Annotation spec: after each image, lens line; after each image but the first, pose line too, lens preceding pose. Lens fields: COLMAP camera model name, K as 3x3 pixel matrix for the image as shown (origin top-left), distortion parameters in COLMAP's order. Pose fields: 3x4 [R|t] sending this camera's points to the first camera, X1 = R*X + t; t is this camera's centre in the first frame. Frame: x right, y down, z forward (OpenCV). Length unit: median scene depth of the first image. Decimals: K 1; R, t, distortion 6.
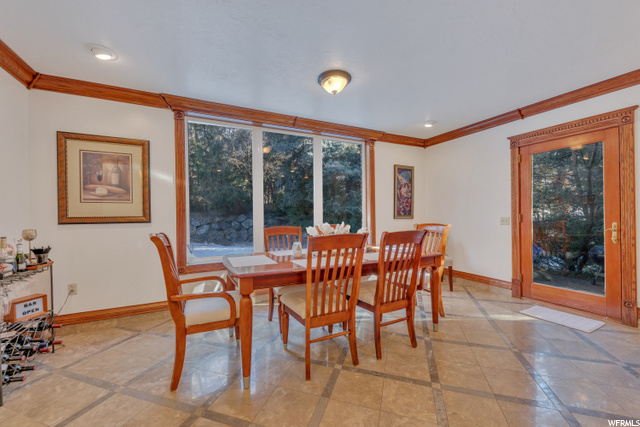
lens RADIAL K [[256.5, 0, 318.9], [0, 256.5, 214.7], [0, 0, 1]] dist [0.008214, -0.001167]
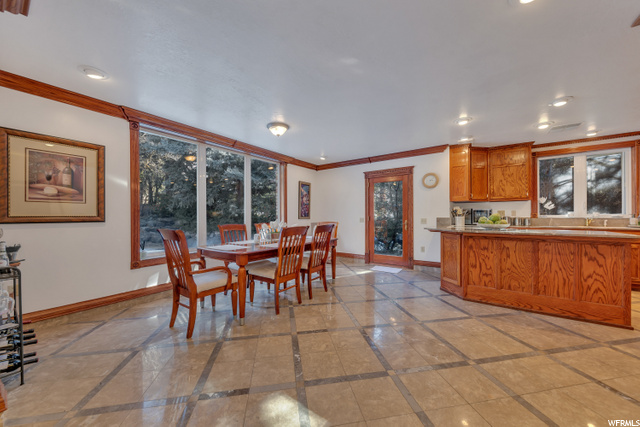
lens RADIAL K [[225.8, 0, 322.7], [0, 225.8, 216.1], [0, 0, 1]] dist [0.008886, -0.000120]
pose [[0.878251, 0.005742, 0.478166, -0.311494], [-0.005133, 0.999983, -0.002582, 0.003776], [-0.478173, -0.000187, 0.878266, -0.272813]]
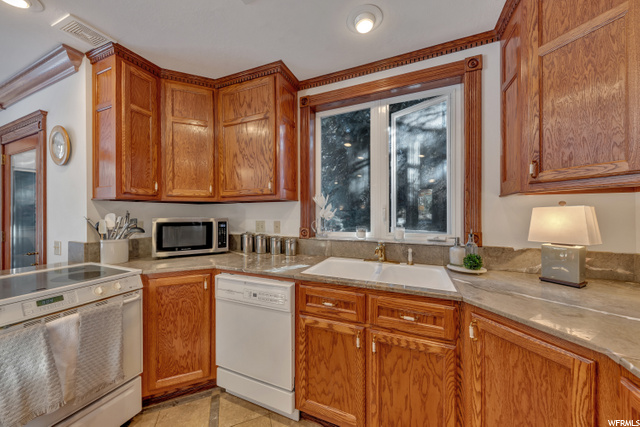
lens RADIAL K [[225.8, 0, 315.9], [0, 225.8, 215.9], [0, 0, 1]] dist [0.008886, -0.000120]
pose [[0.772593, 0.013063, 0.634767, 1.333720], [-0.009881, 0.999915, -0.008550, -0.064135], [-0.634824, 0.000334, 0.772656, -0.168727]]
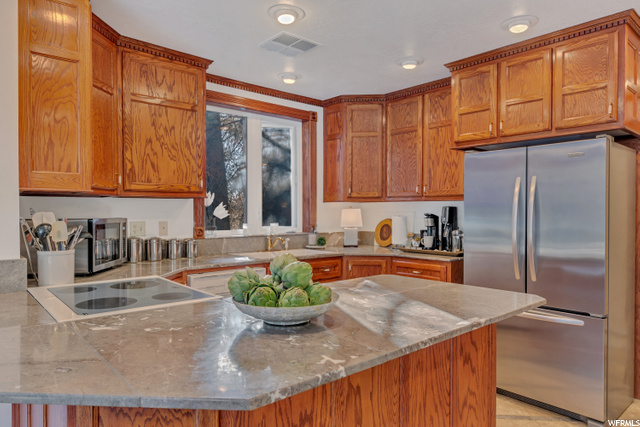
lens RADIAL K [[416.5, 0, 318.5], [0, 416.5, 214.6], [0, 0, 1]] dist [-0.002239, -0.000902]
pose [[-0.243004, 0.004641, 0.970014, 0.441425], [0.004473, 0.999983, -0.003663, -0.063269], [-0.970015, 0.003449, -0.243021, 0.384732]]
